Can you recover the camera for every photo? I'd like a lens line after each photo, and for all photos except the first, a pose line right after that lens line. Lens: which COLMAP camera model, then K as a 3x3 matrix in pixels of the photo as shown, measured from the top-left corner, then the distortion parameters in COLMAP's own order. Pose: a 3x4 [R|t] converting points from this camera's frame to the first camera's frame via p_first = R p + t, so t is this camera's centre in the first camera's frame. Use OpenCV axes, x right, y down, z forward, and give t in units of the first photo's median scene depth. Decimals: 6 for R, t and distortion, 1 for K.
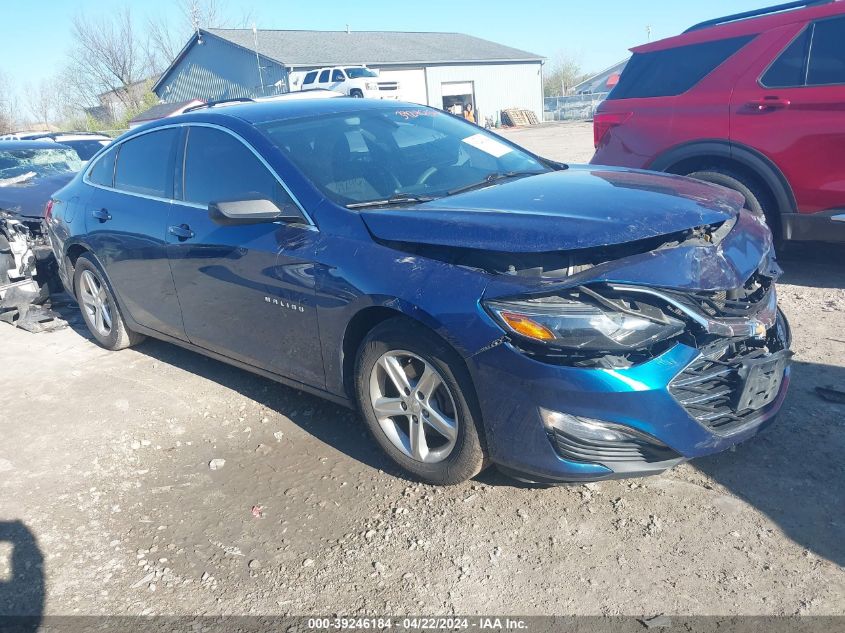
lens RADIAL K [[703.5, 0, 417.9], [0, 703.5, 319.0], [0, 0, 1]] dist [0.037839, -0.044133]
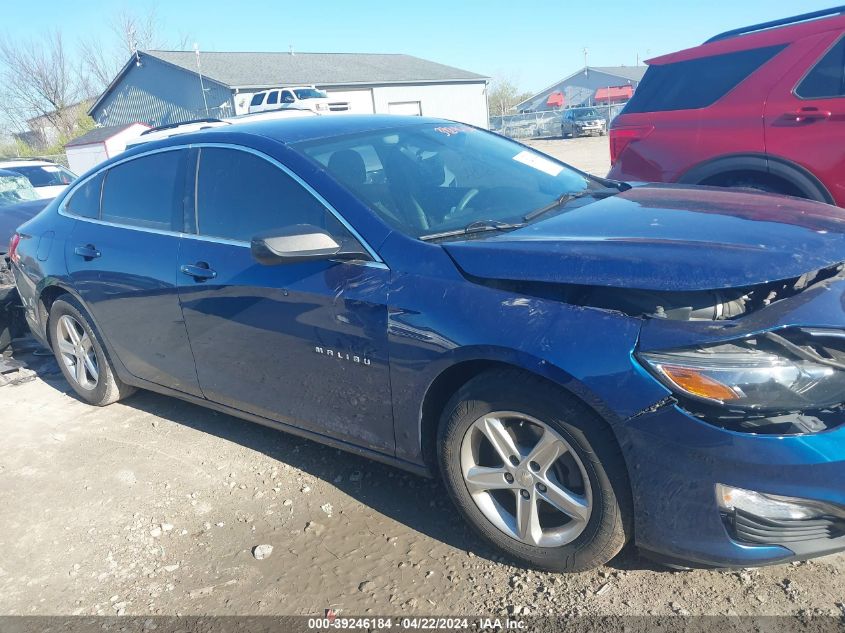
lens RADIAL K [[703.5, 0, 424.0], [0, 703.5, 316.1], [0, 0, 1]] dist [0.037839, -0.044133]
pose [[0.995939, -0.035682, 0.082653, -0.140794], [0.038183, 0.998853, -0.028888, -0.035190], [-0.081528, 0.031926, 0.996160, 0.138266]]
